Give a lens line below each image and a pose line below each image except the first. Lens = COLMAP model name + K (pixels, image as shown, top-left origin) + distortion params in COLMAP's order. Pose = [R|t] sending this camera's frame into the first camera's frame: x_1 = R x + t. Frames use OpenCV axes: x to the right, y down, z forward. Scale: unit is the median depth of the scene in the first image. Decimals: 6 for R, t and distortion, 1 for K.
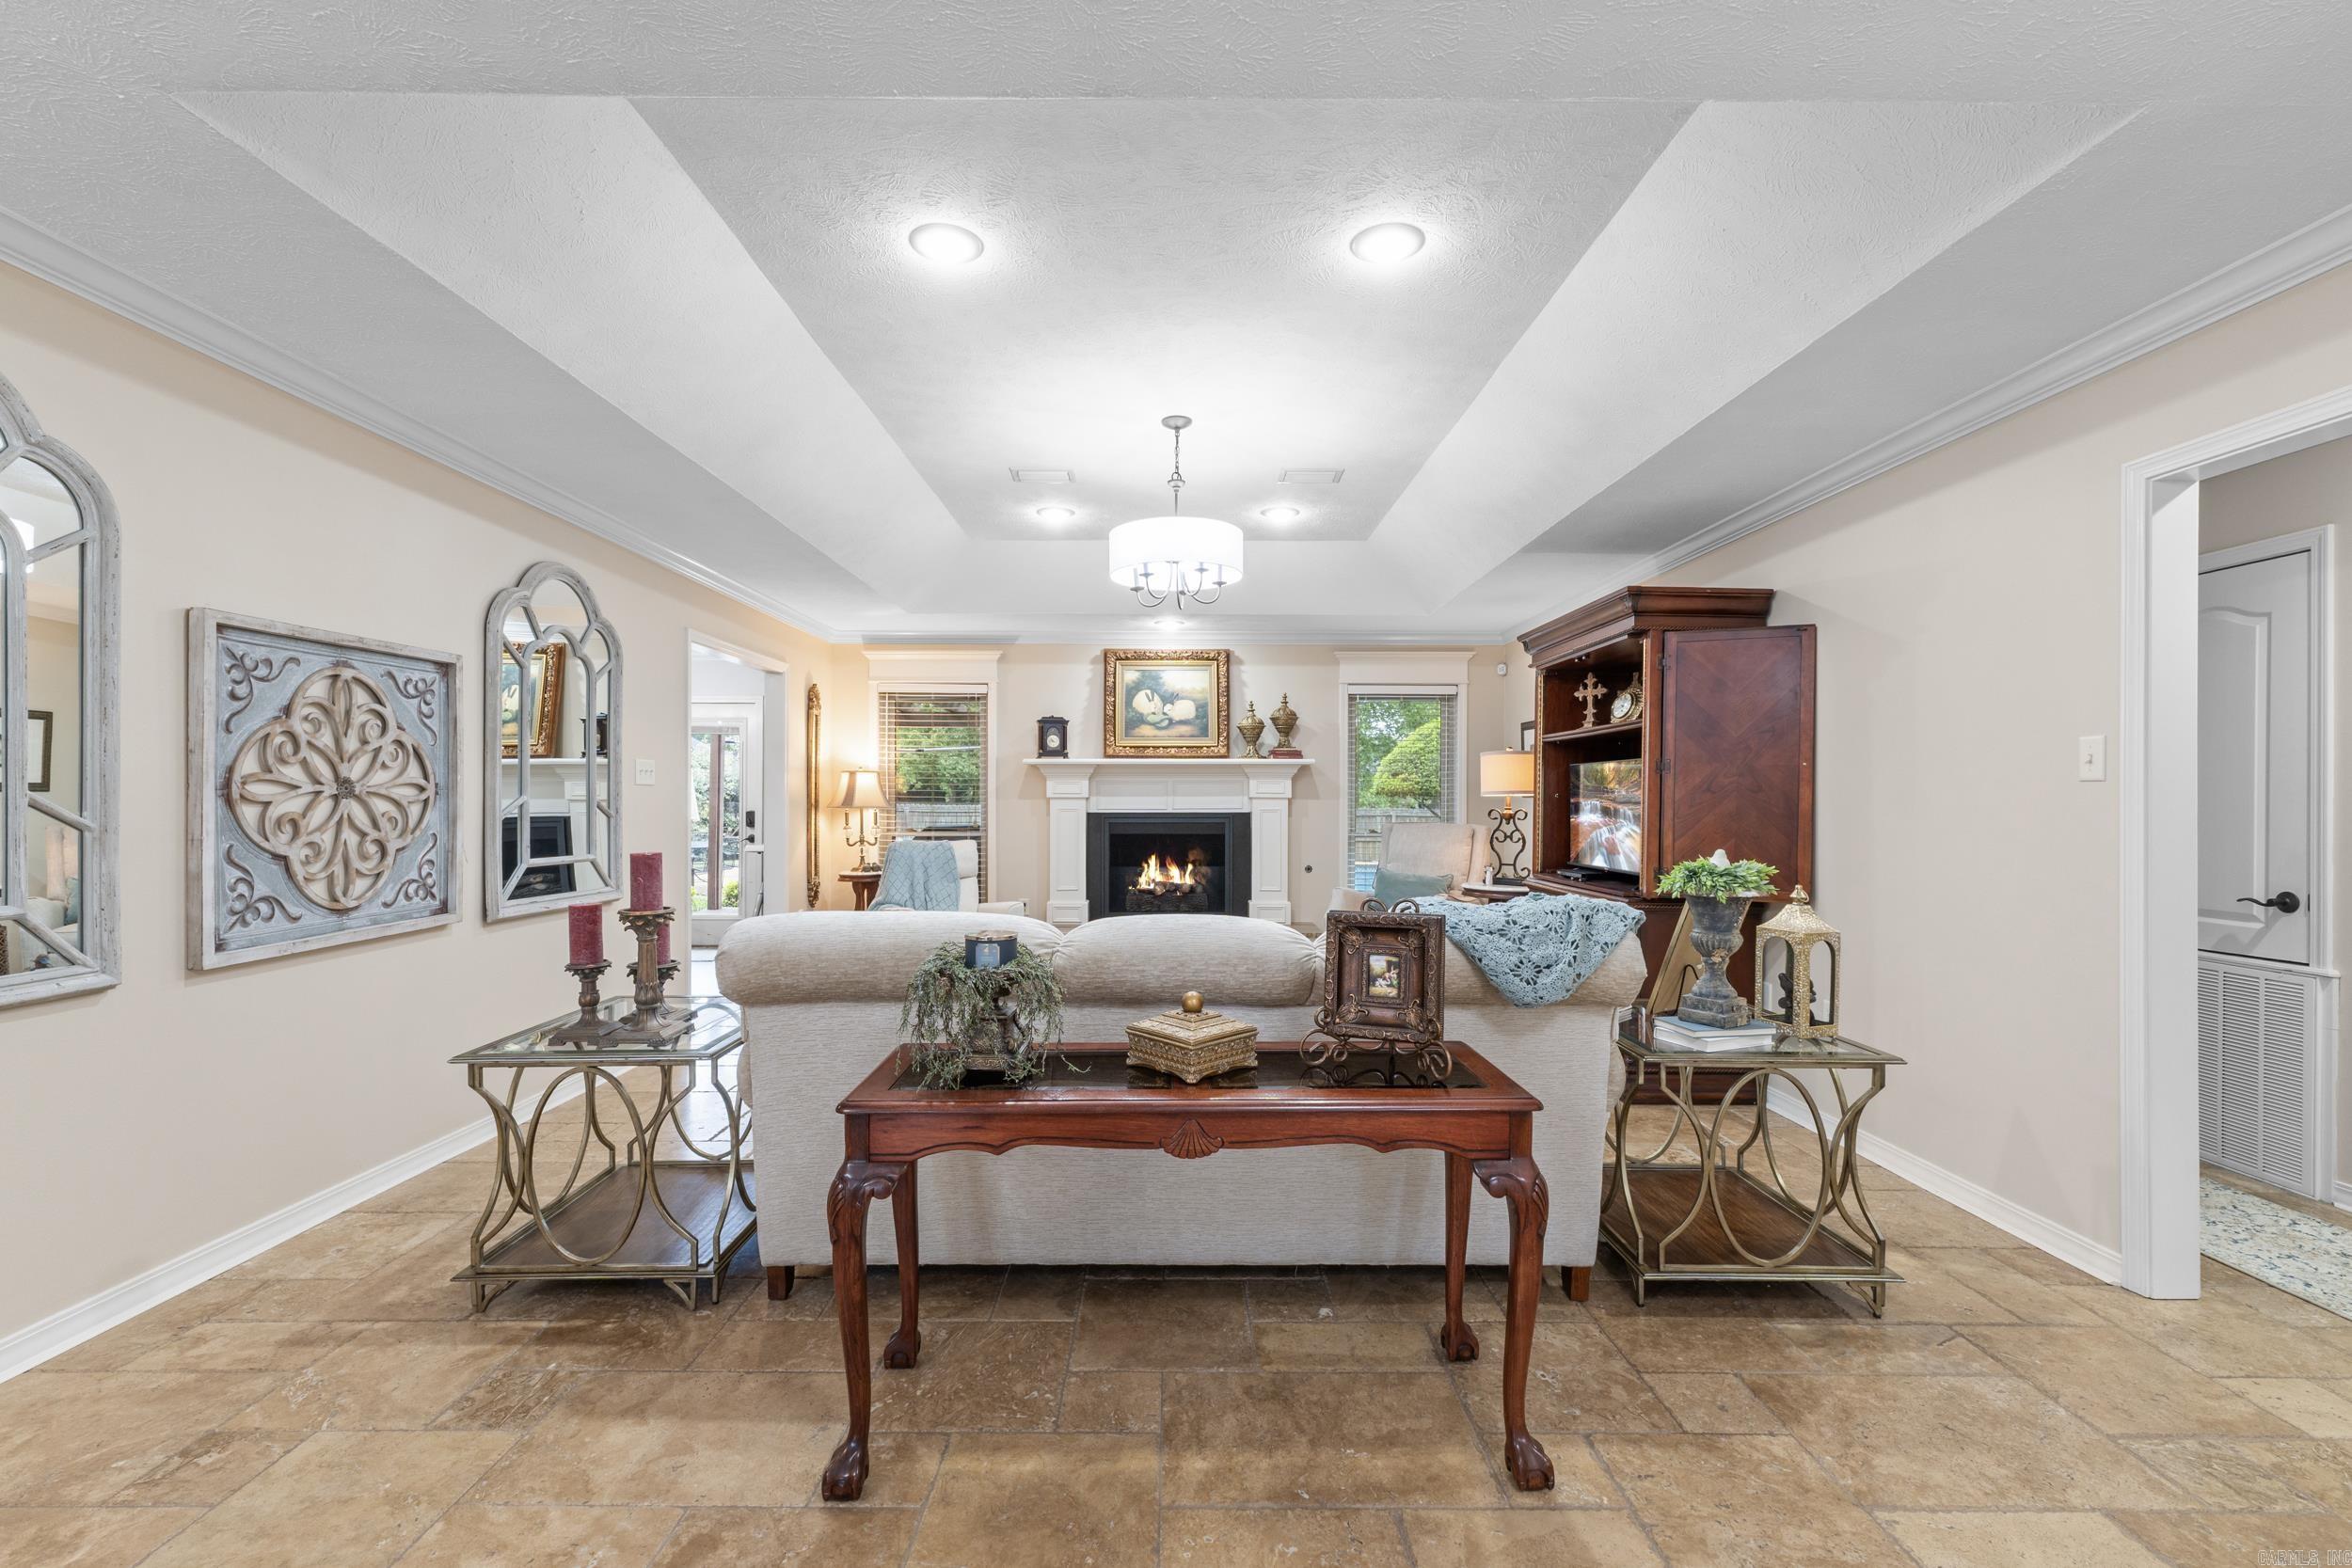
lens RADIAL K [[997.6, 0, 1167.2], [0, 997.6, 798.4], [0, 0, 1]] dist [-0.001390, -0.000148]
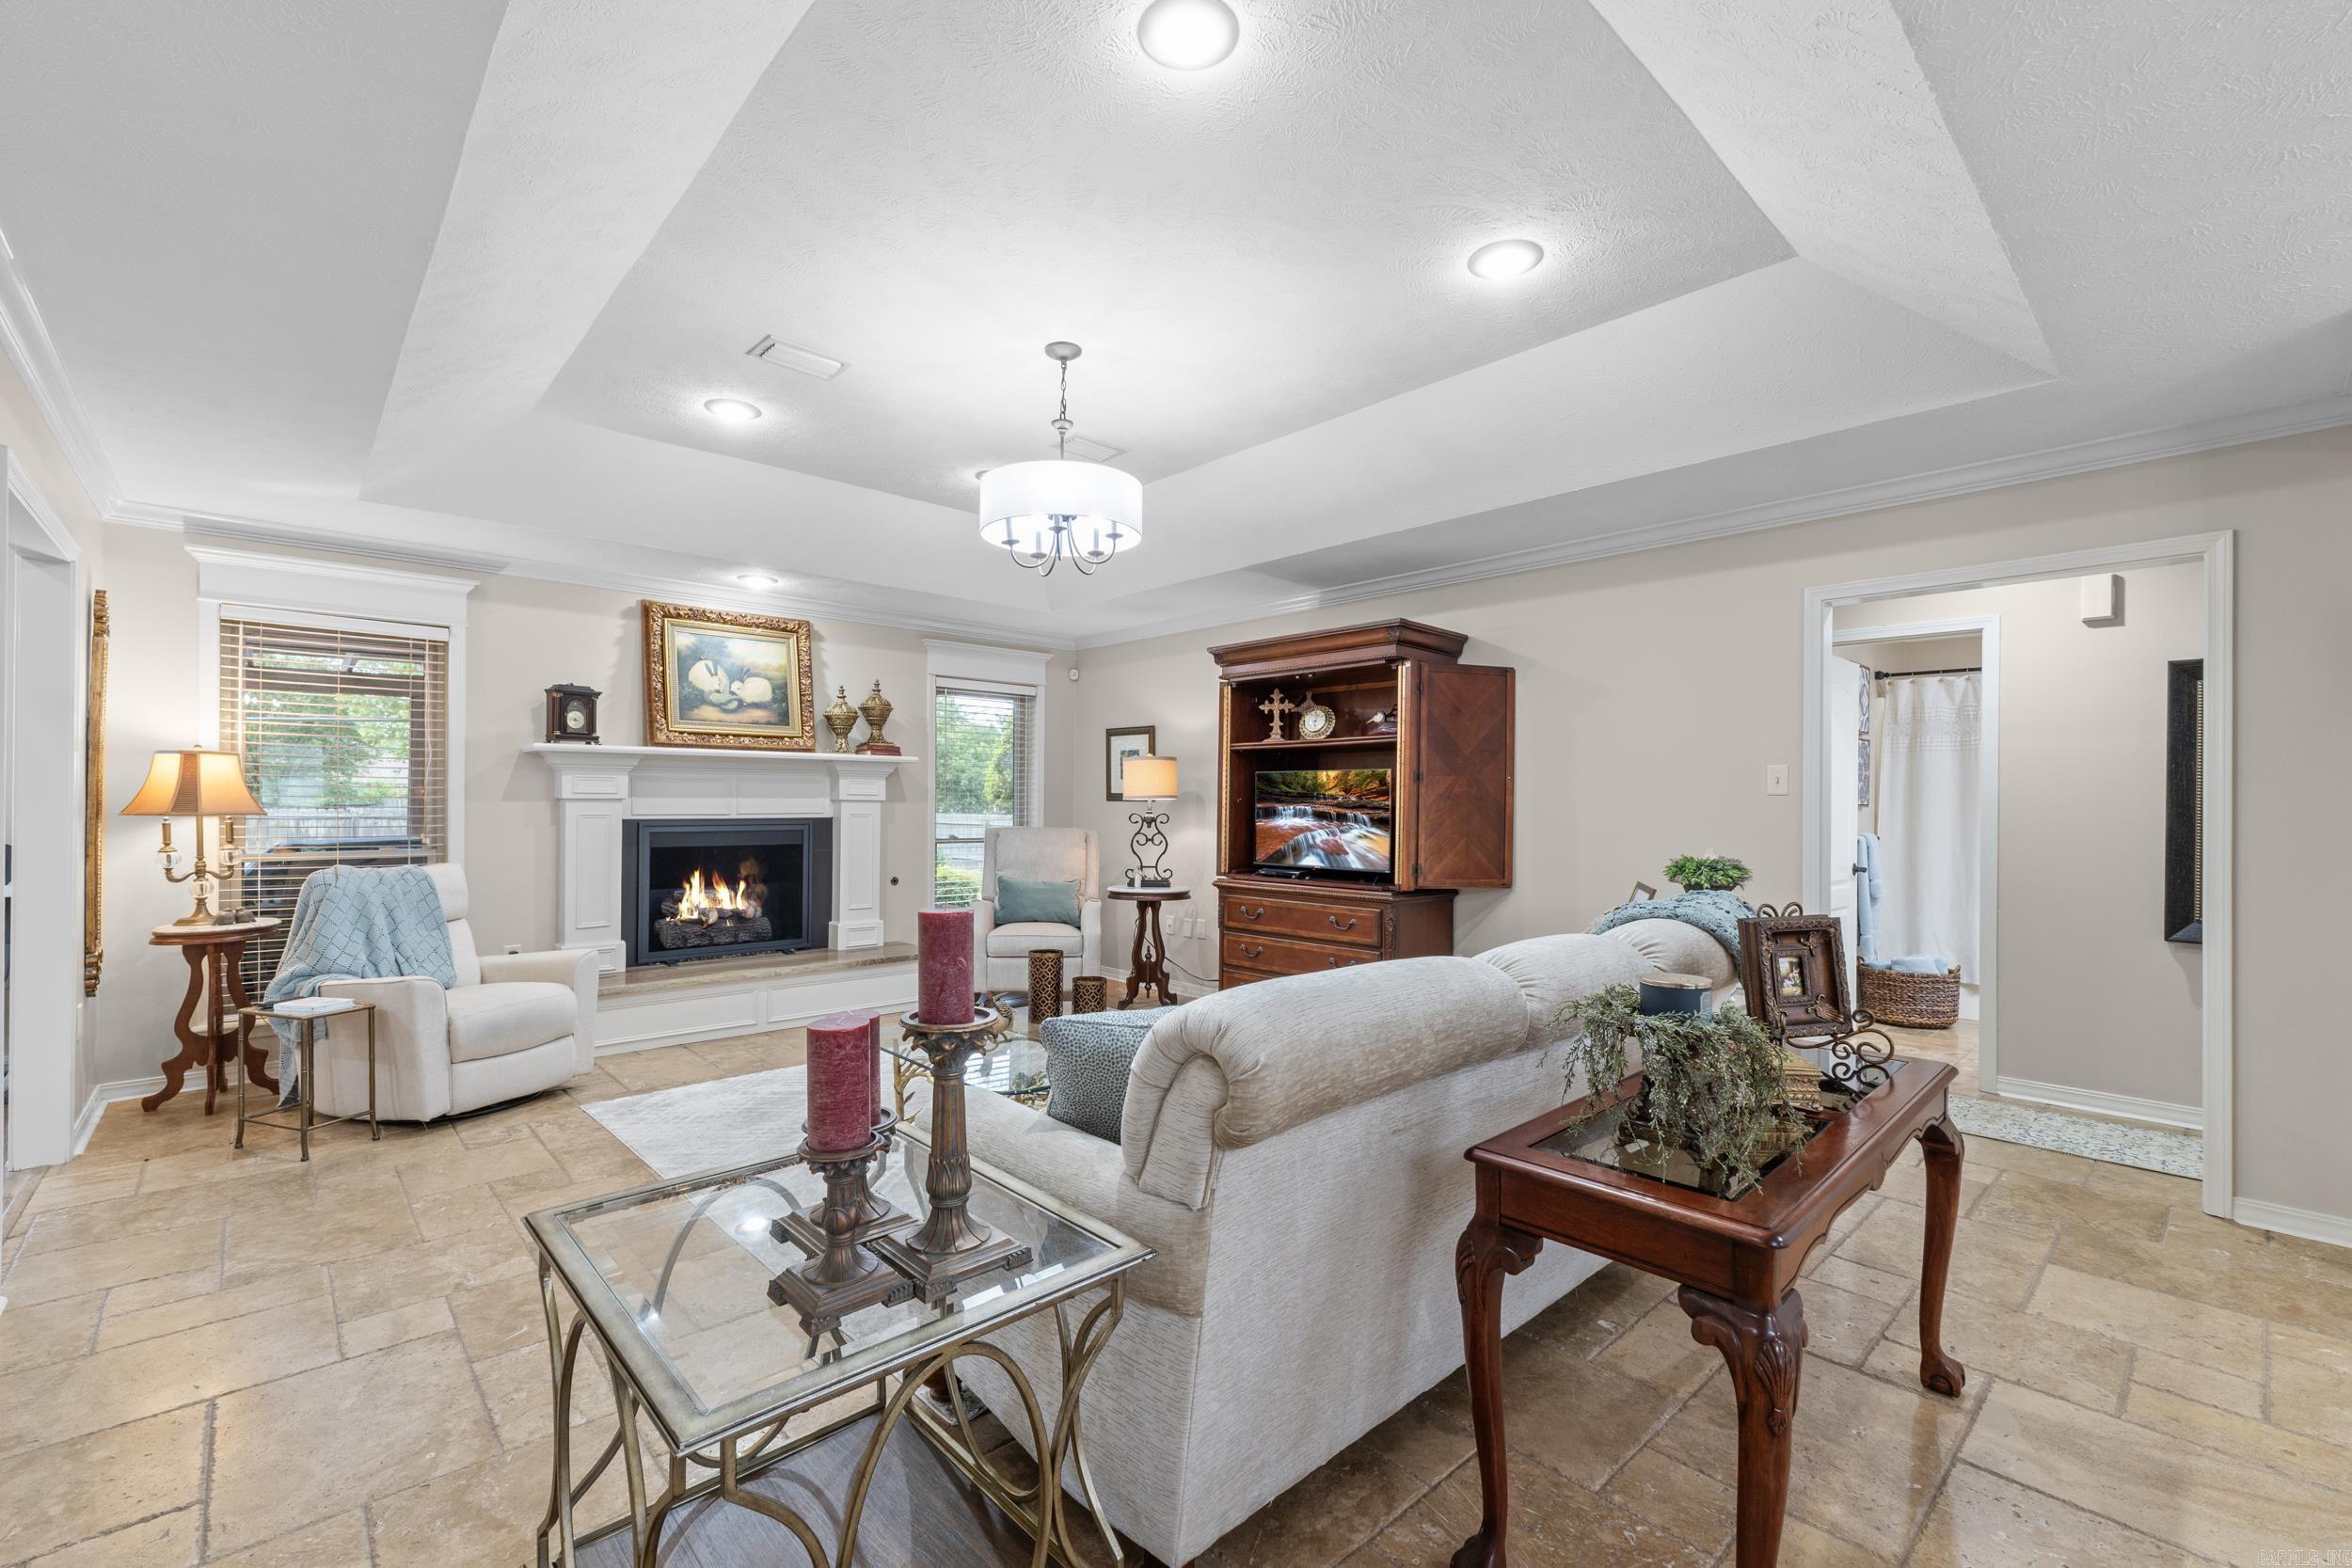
lens RADIAL K [[997.6, 0, 1167.2], [0, 997.6, 798.4], [0, 0, 1]] dist [-0.001390, -0.000148]
pose [[0.737065, 0.005346, 0.675801, -0.282846], [-0.005081, 0.999984, -0.002369, -0.001633], [-0.675803, -0.001688, 0.737081, 0.190671]]
